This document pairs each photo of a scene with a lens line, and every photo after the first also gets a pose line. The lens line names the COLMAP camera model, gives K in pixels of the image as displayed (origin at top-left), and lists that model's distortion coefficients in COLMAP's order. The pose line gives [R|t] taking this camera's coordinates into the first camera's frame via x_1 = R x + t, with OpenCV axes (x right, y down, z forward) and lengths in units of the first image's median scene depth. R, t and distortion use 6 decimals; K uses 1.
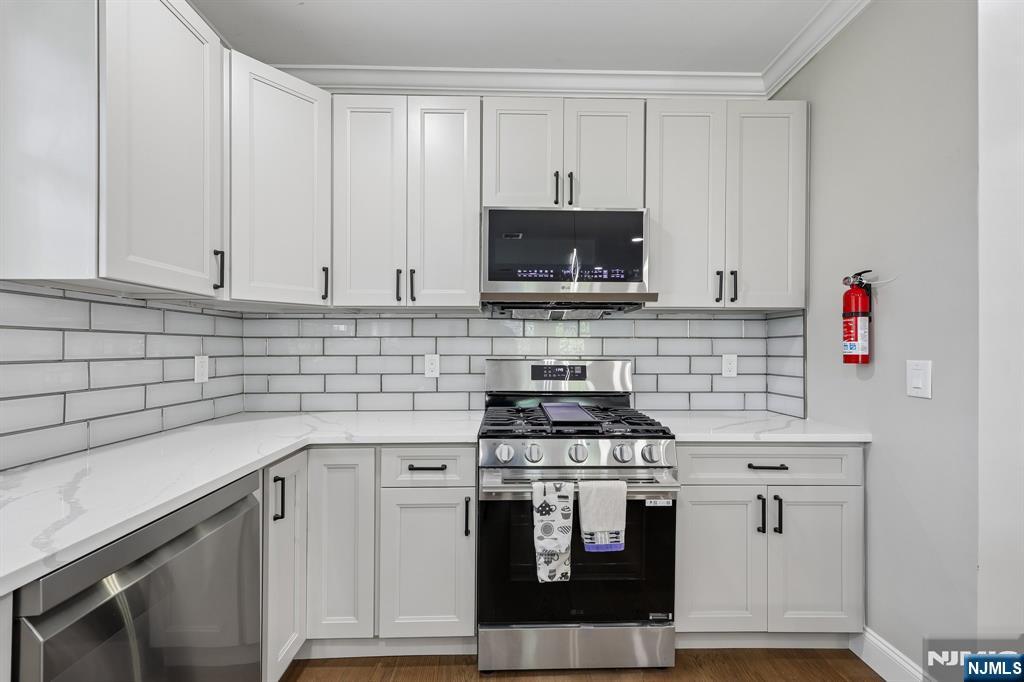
lens RADIAL K [[420.2, 0, 516.4], [0, 420.2, 346.6], [0, 0, 1]] dist [0.002252, 0.001916]
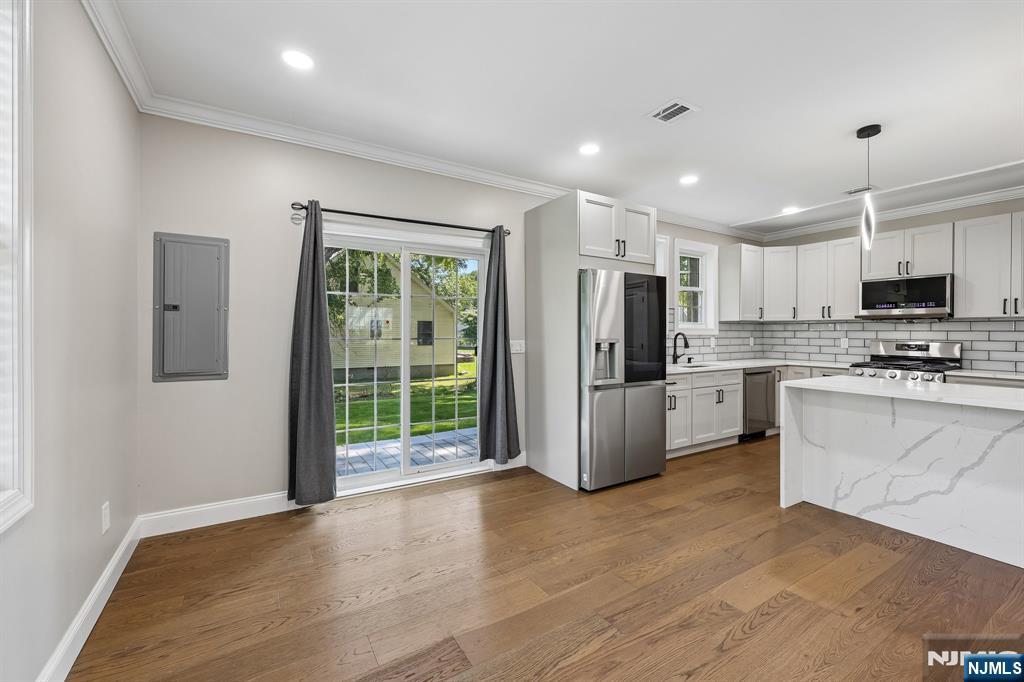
lens RADIAL K [[420.2, 0, 513.1], [0, 420.2, 334.8], [0, 0, 1]] dist [0.002252, 0.001916]
pose [[0.499736, 0.007861, -0.866142, 1.093845], [-0.001347, 0.999965, 0.008298, -0.021559], [0.866177, -0.002980, 0.499729, -2.137209]]
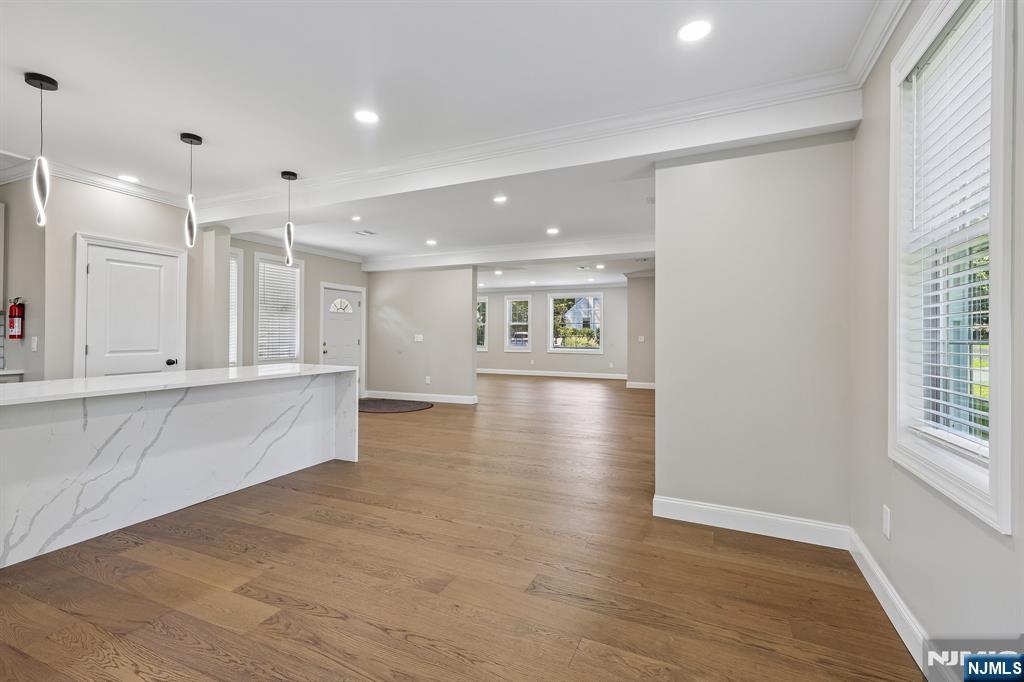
lens RADIAL K [[460.3, 0, 511.1], [0, 460.3, 328.1], [0, 0, 1]] dist [0.011859, -0.002018]
pose [[0.439719, 0.012579, 0.898047, -0.223505], [-0.007618, 0.999918, -0.010275, -0.009410], [-0.898103, -0.002323, 0.439779, -2.126702]]
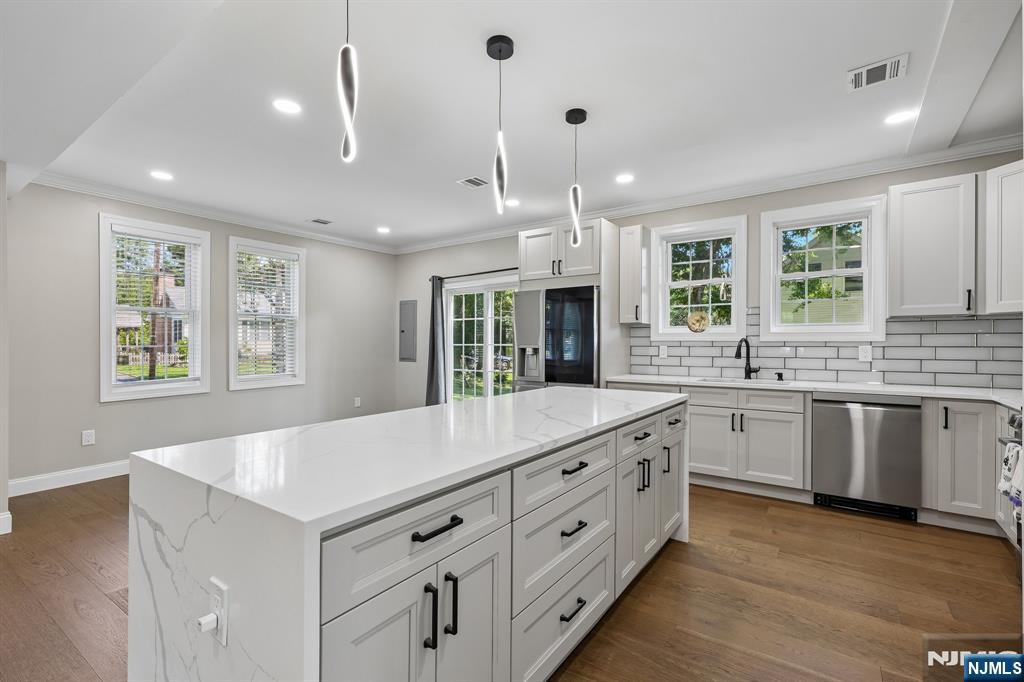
lens RADIAL K [[460.3, 0, 515.0], [0, 460.3, 340.4], [0, 0, 1]] dist [0.011859, -0.002018]
pose [[-0.596574, 0.000662, -0.802558, 1.756383], [0.007019, 0.999966, -0.004393, -0.003654], [0.802527, -0.008254, -0.596558, 0.512705]]
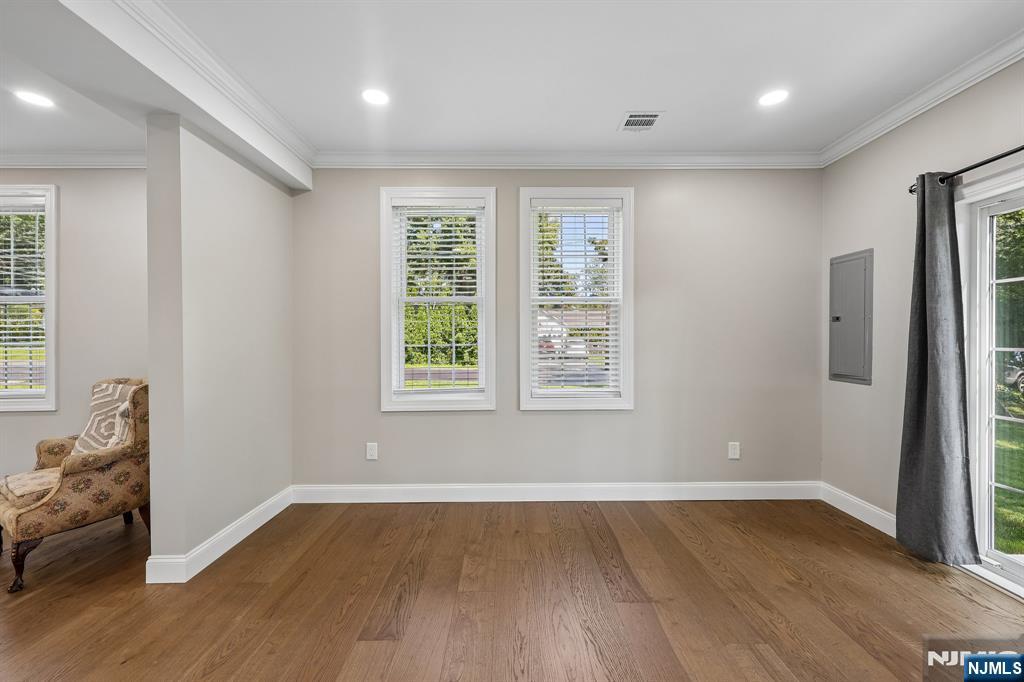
lens RADIAL K [[420.2, 0, 512.7], [0, 420.2, 340.5], [0, 0, 1]] dist [0.002252, 0.001916]
pose [[-0.999735, 0.003835, 0.022689, 0.566563], [0.003846, 0.999992, 0.000472, -0.018634], [-0.022687, 0.000559, -0.999742, -0.728029]]
